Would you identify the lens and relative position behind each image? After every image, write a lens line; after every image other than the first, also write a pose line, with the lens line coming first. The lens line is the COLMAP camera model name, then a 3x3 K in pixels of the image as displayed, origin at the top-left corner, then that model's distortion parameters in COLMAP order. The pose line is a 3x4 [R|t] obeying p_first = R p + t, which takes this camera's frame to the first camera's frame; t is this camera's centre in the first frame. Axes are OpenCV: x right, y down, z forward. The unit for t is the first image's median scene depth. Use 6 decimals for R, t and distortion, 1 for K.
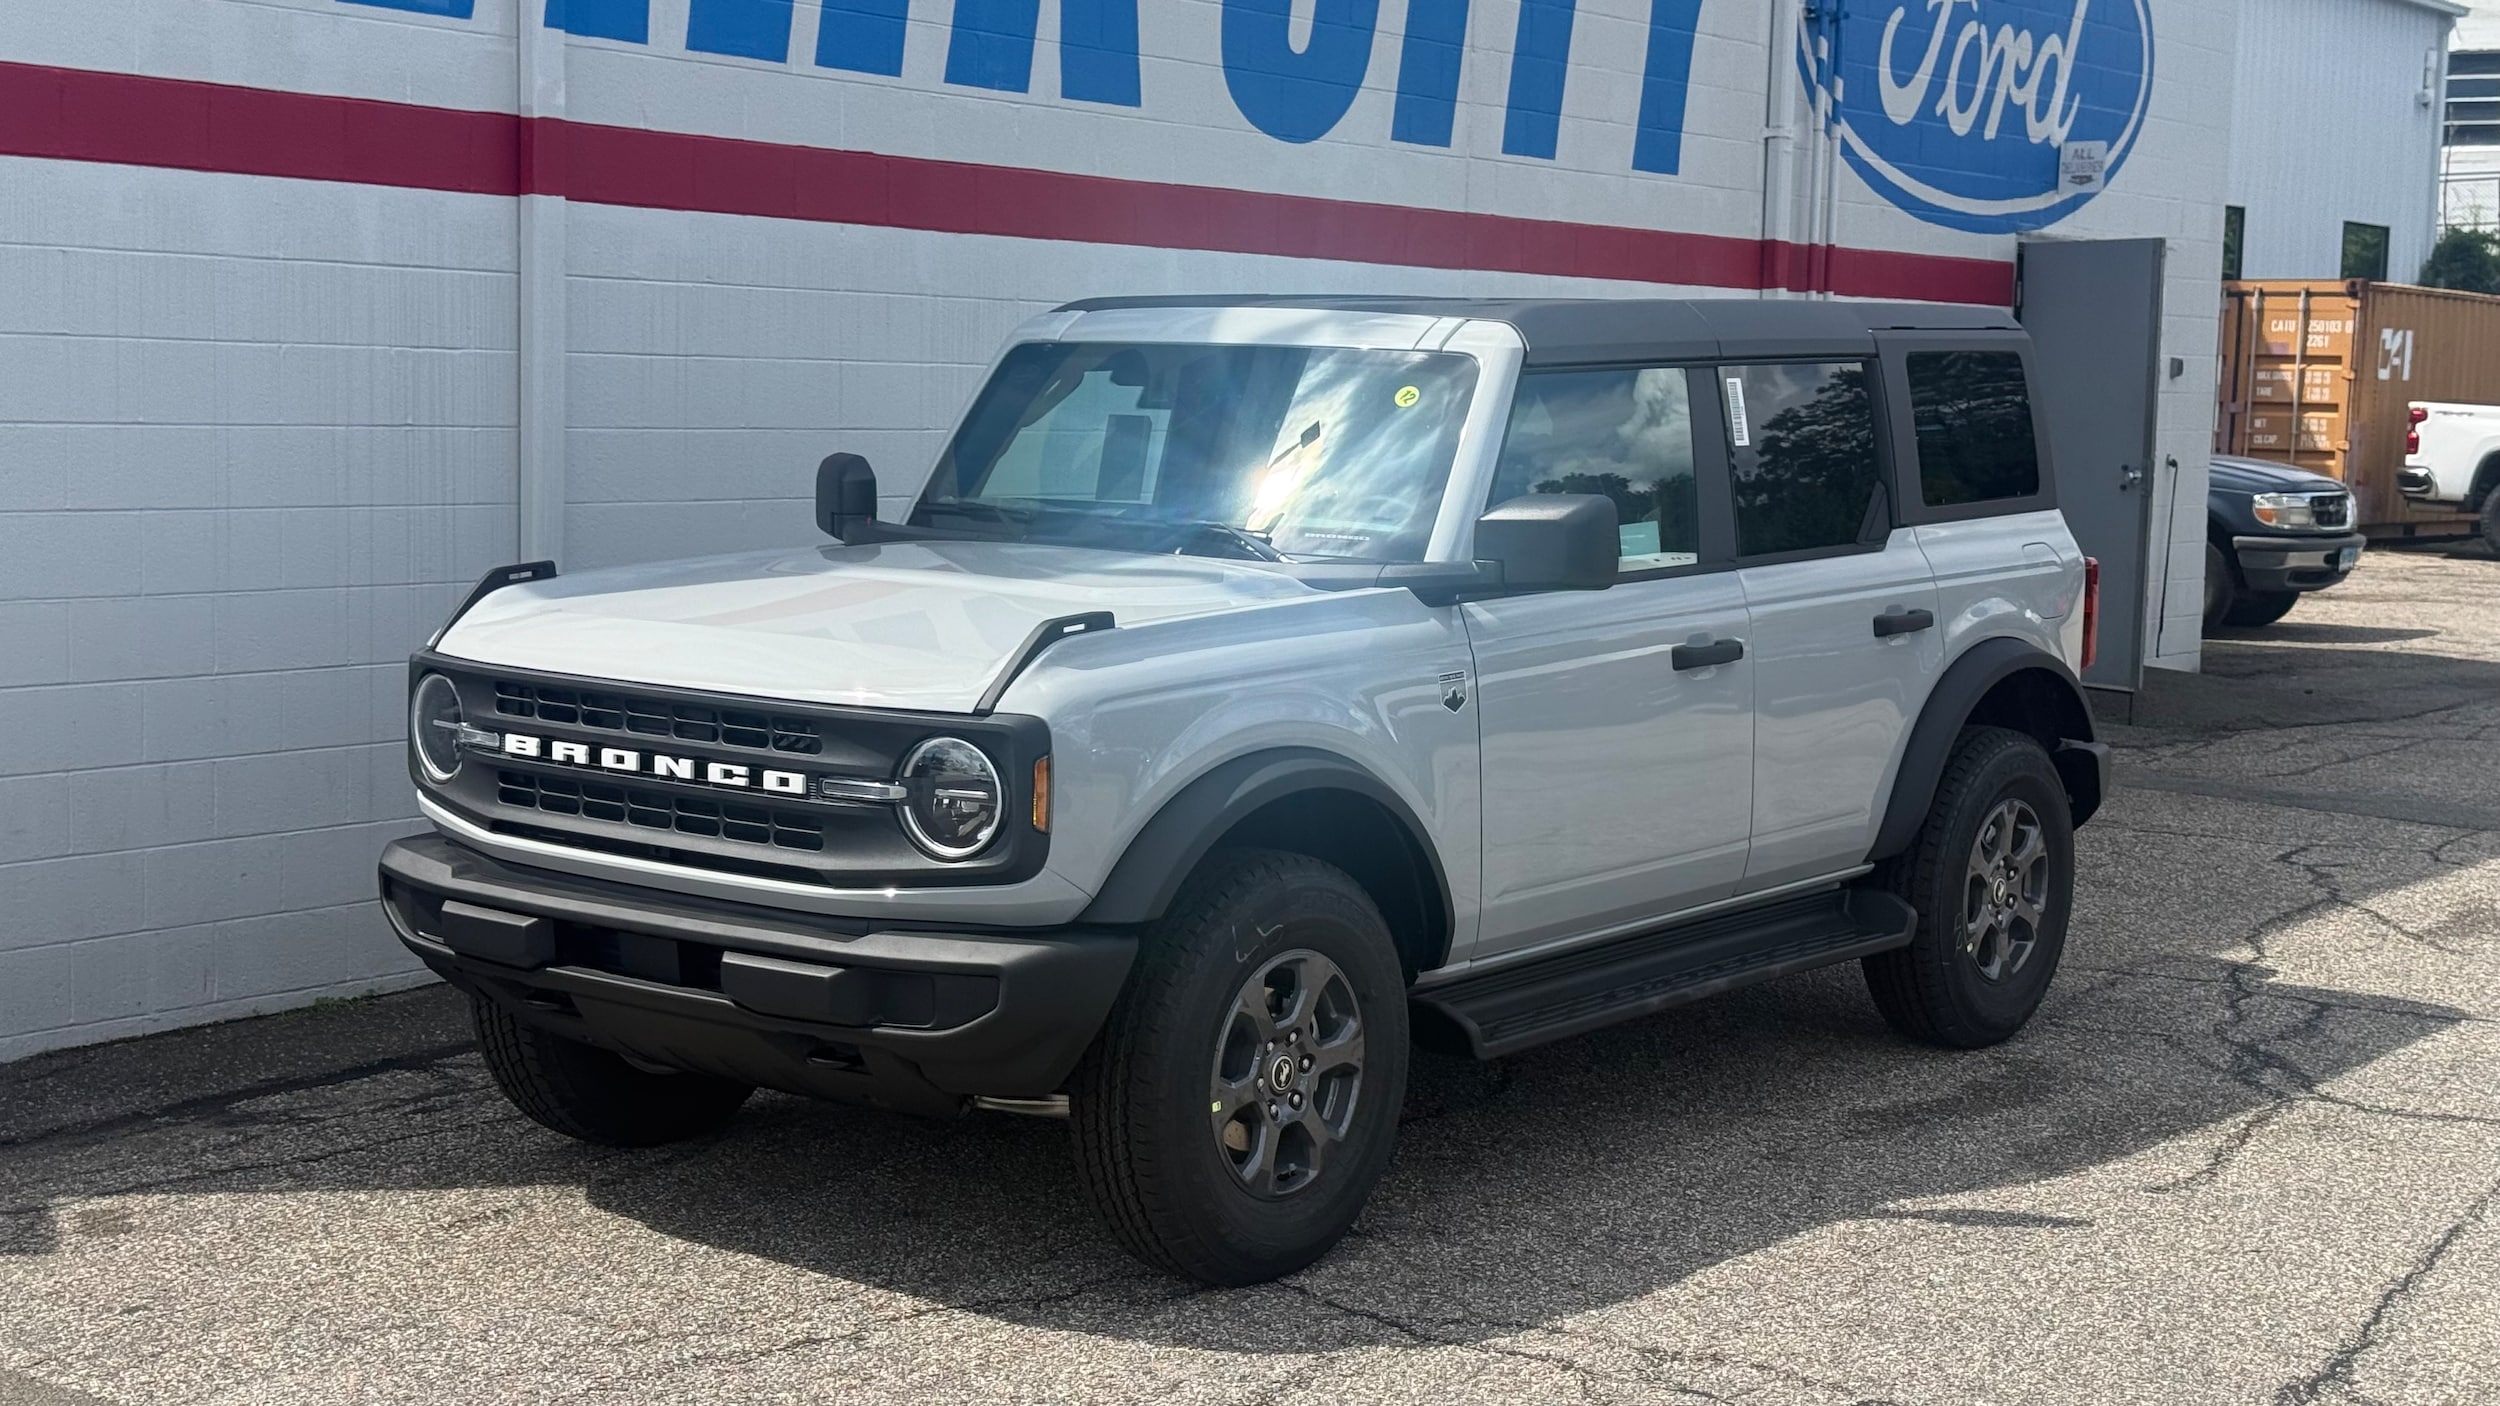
lens RADIAL K [[3520.2, 0, 1193.3], [0, 3520.2, 731.8], [0, 0, 1]] dist [0.171775, 0.000000]
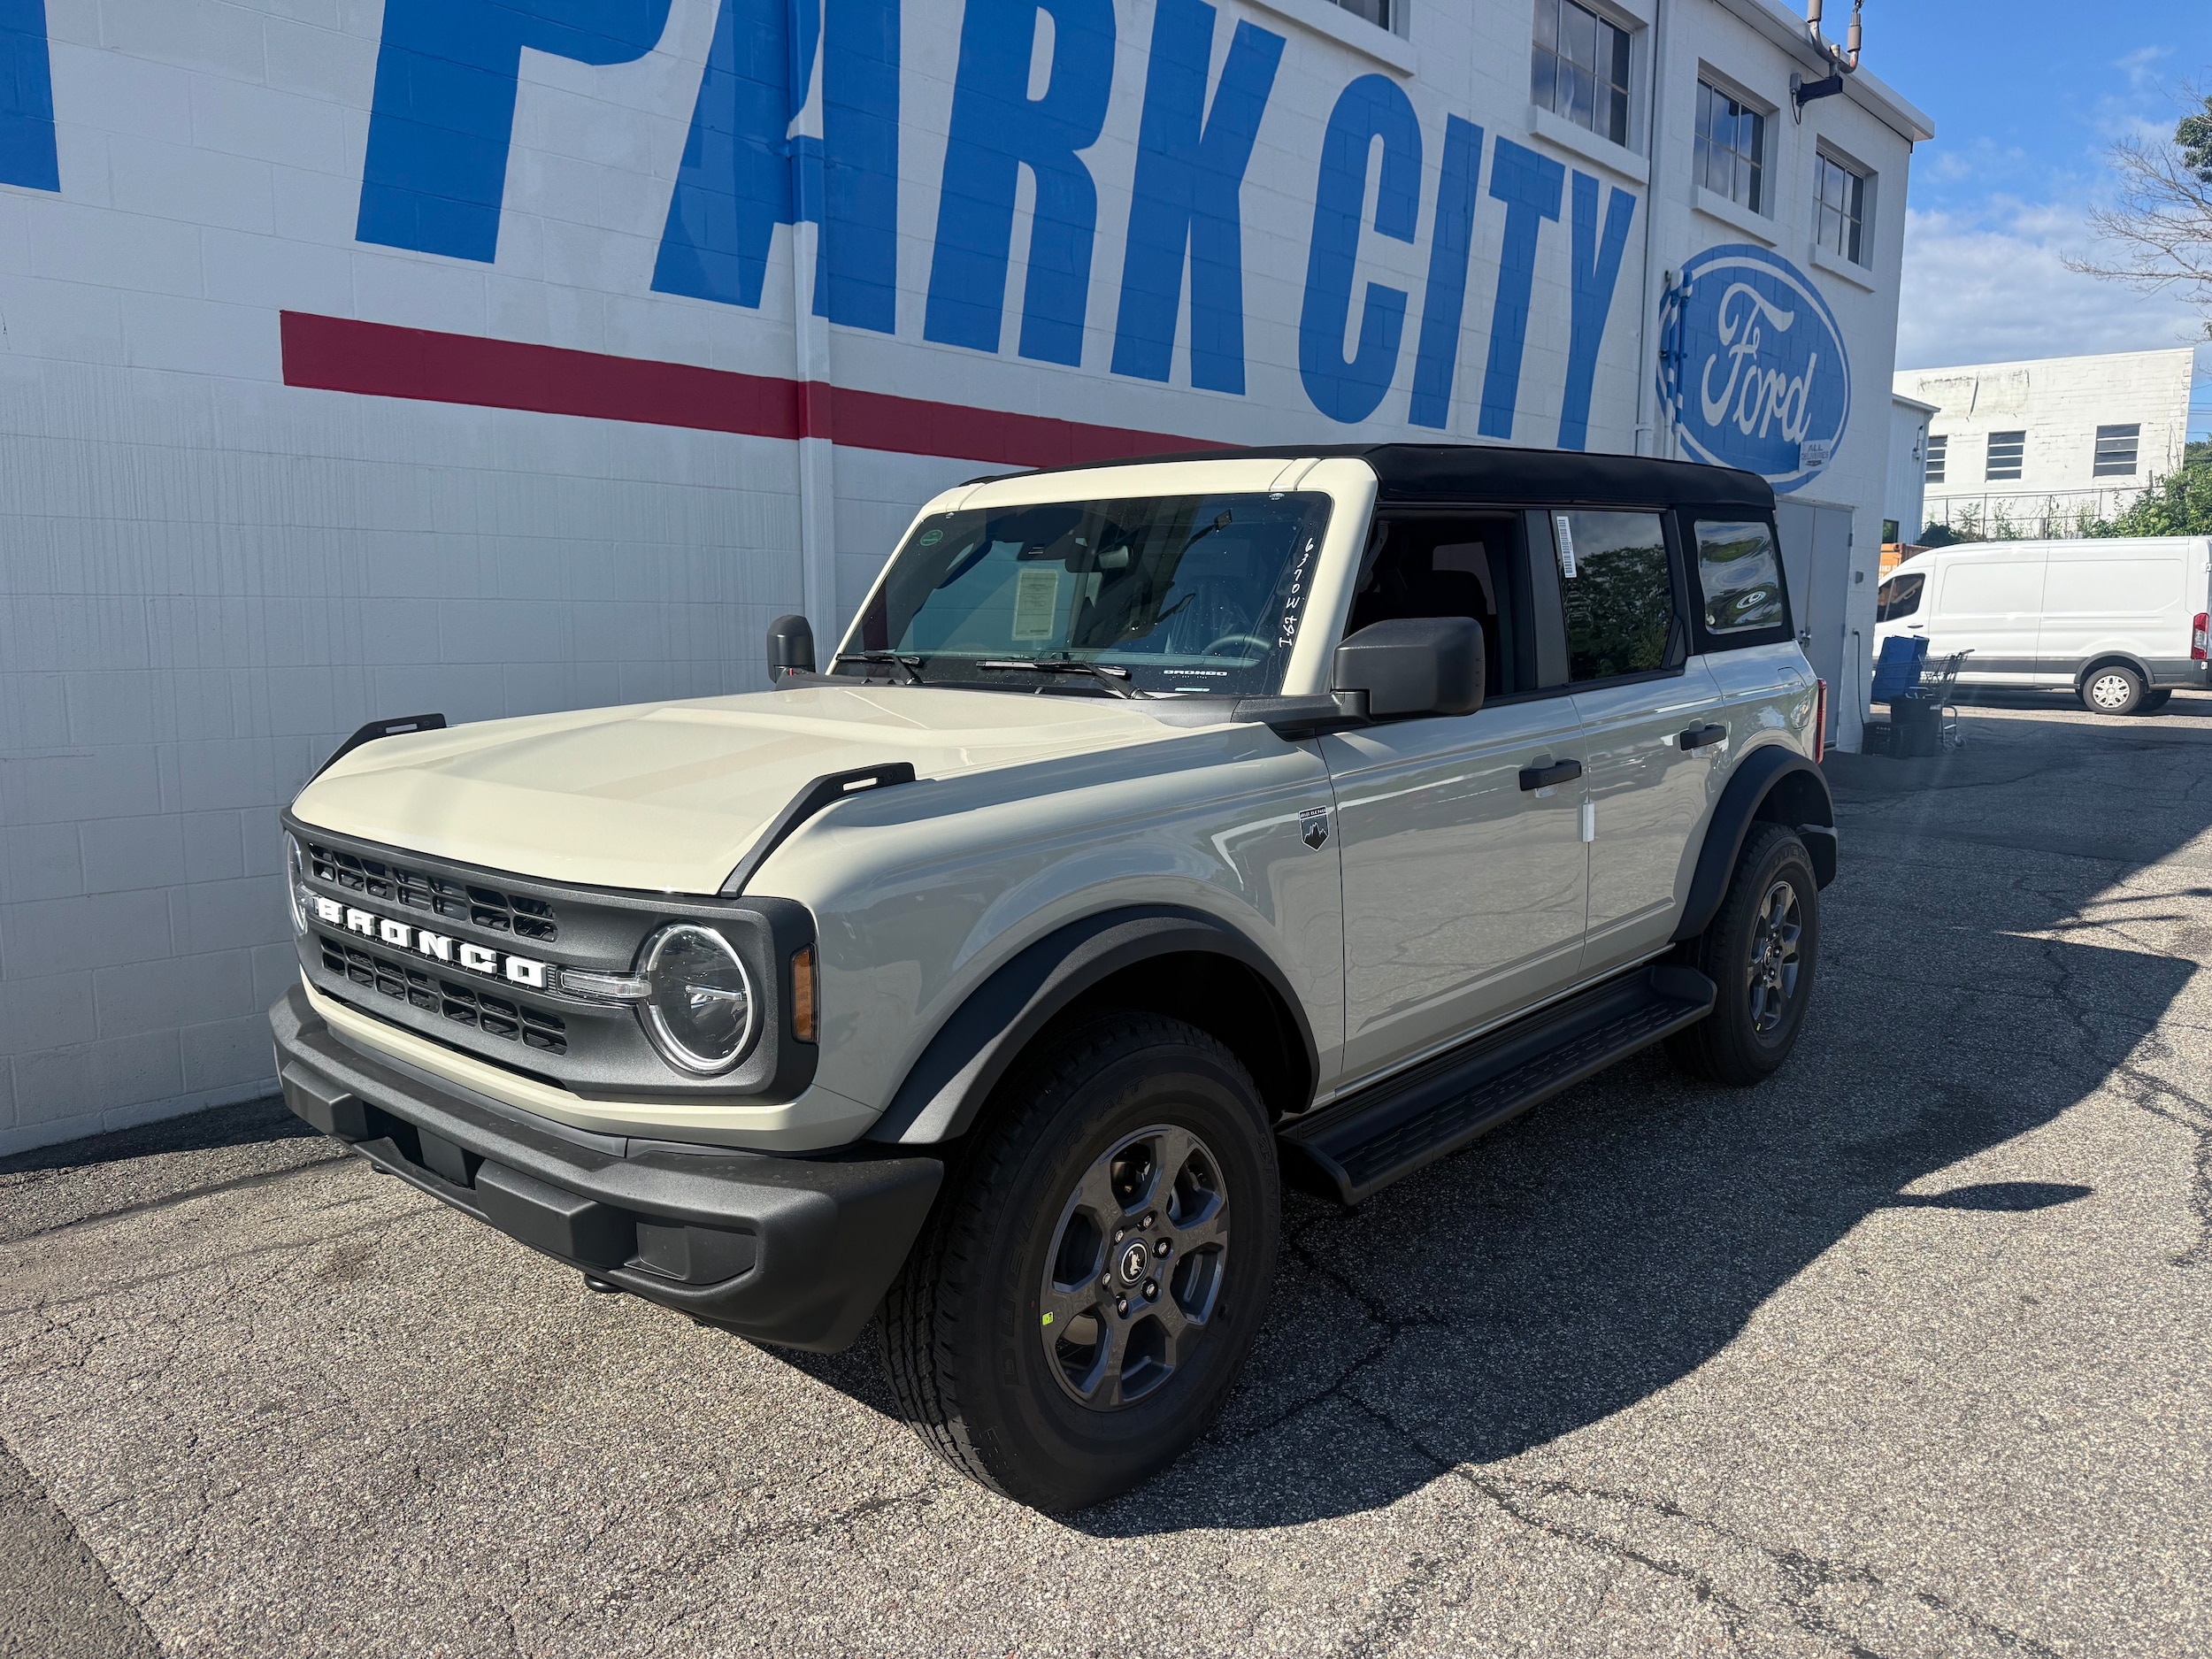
lens RADIAL K [[1541.5, 0, 1084.6], [0, 1541.5, 827.5], [0, 0, 1]] dist [0.012841, -0.025501]
pose [[0.997672, -0.018041, -0.065770, 0.034186], [0.020300, 0.999221, 0.033850, -0.024048], [0.065108, -0.035107, 0.997261, 0.510282]]
